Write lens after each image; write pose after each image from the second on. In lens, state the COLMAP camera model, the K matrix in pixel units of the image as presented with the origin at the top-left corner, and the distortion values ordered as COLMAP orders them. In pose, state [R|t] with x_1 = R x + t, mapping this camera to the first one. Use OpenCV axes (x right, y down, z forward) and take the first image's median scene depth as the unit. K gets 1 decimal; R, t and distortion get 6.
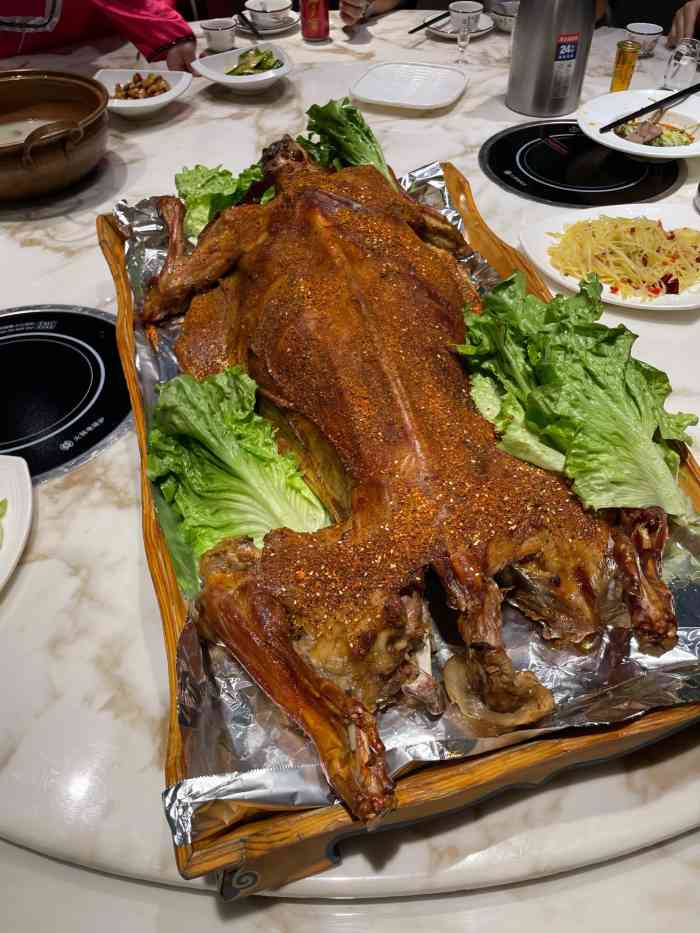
lens RADIAL K [[740.2, 0, 350.0], [0, 740.2, 466.5], [0, 0, 1]] dist [0.082085, -0.110076]
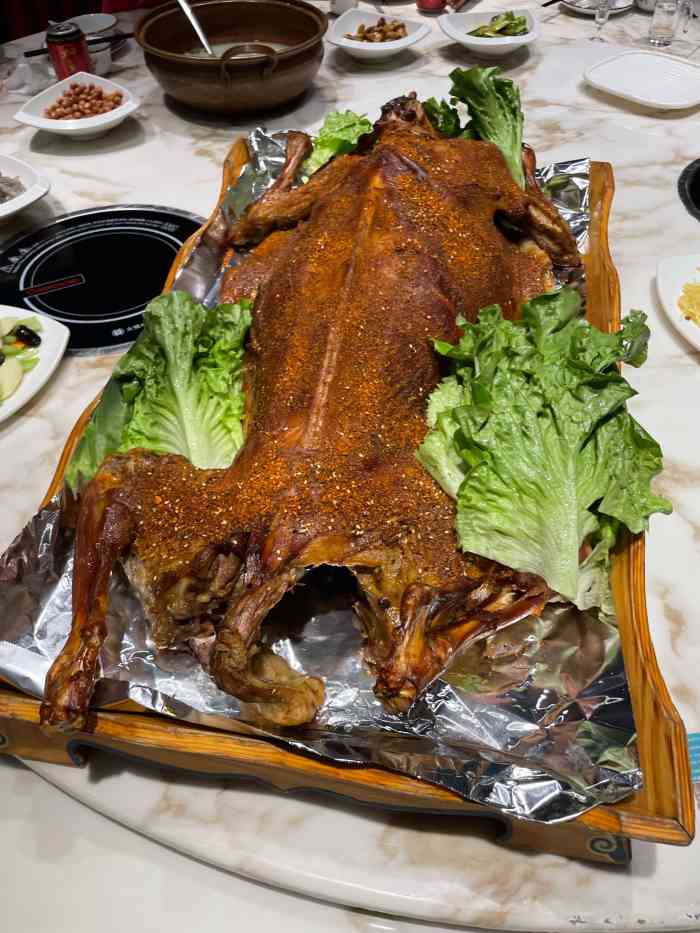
lens RADIAL K [[740.2, 0, 350.0], [0, 740.2, 466.5], [0, 0, 1]] dist [0.082085, -0.110076]
pose [[0.889961, 0.341698, -0.302012, 0.396866], [-0.331452, 0.939520, 0.086265, -0.062968], [0.313223, 0.023330, 0.949393, 0.092164]]
